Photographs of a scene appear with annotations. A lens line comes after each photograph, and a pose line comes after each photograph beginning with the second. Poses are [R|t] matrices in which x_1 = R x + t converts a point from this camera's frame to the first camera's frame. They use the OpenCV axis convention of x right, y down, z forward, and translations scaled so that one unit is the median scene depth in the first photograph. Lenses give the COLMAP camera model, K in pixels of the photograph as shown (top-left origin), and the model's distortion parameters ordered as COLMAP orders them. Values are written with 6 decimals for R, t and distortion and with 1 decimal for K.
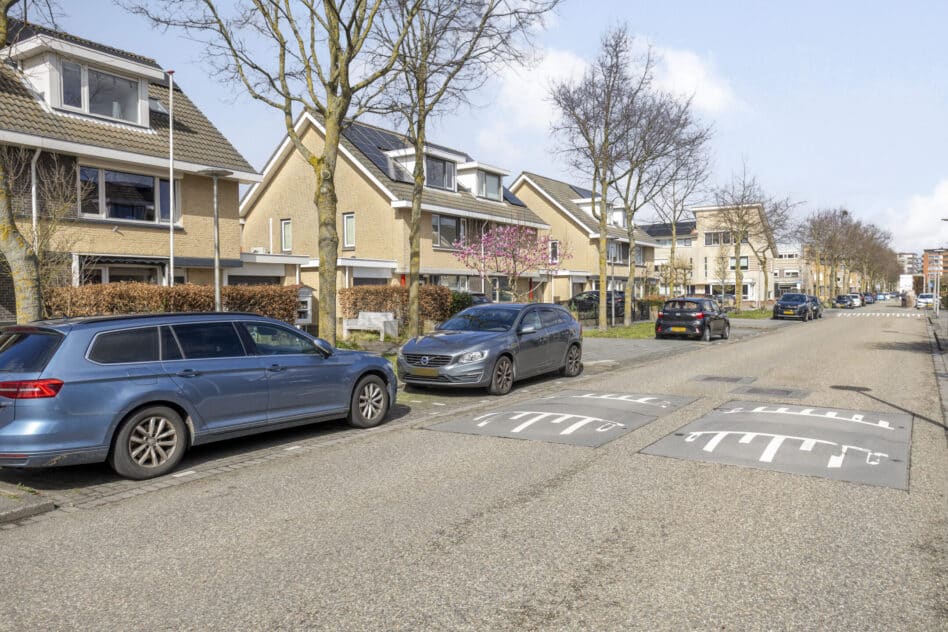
lens RADIAL K [[708.2, 0, 474.0], [0, 708.2, 316.0], [0, 0, 1]] dist [-0.003064, 0.000170]
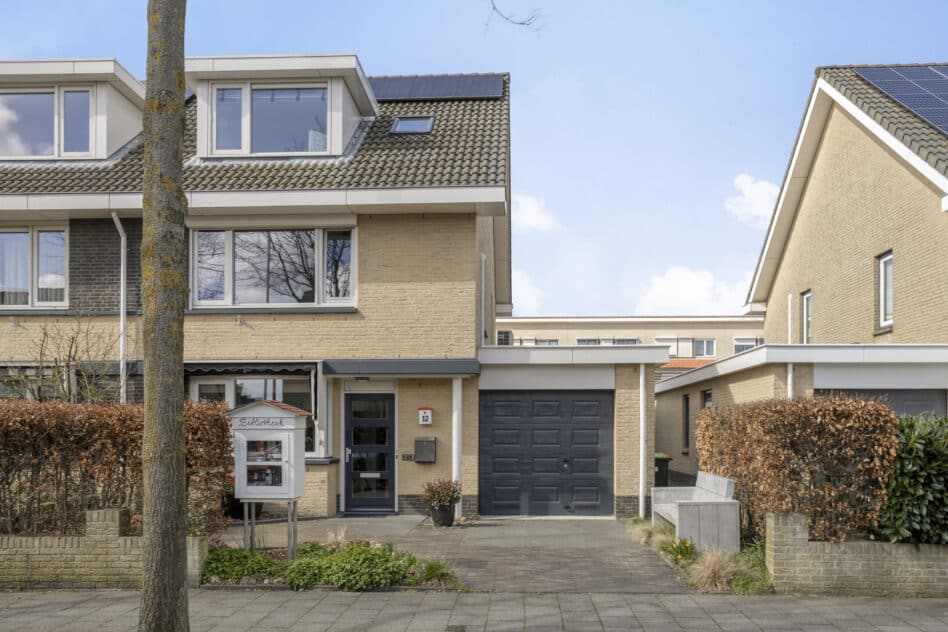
lens RADIAL K [[711.0, 0, 494.6], [0, 711.0, 424.4], [0, 0, 1]] dist [-0.002147, 0.007843]
pose [[0.504700, 0.007793, -0.863260, 0.154817], [-0.032400, 0.999426, -0.009920, -0.028464], [0.862687, 0.032976, 0.504662, 0.834728]]
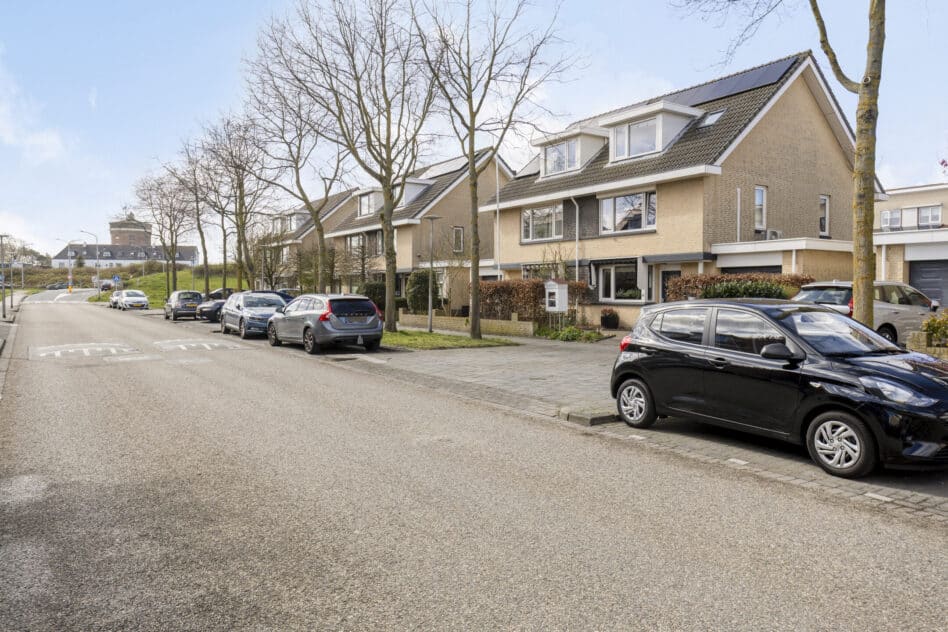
lens RADIAL K [[689.6, 0, 474.3], [0, 689.6, 291.8], [0, 0, 1]] dist [-0.003881, -0.001229]
pose [[-0.410427, 0.013452, -0.911794, 0.804109], [-0.022942, 0.999422, 0.025071, -0.044207], [0.911605, 0.031209, -0.409881, 1.243500]]
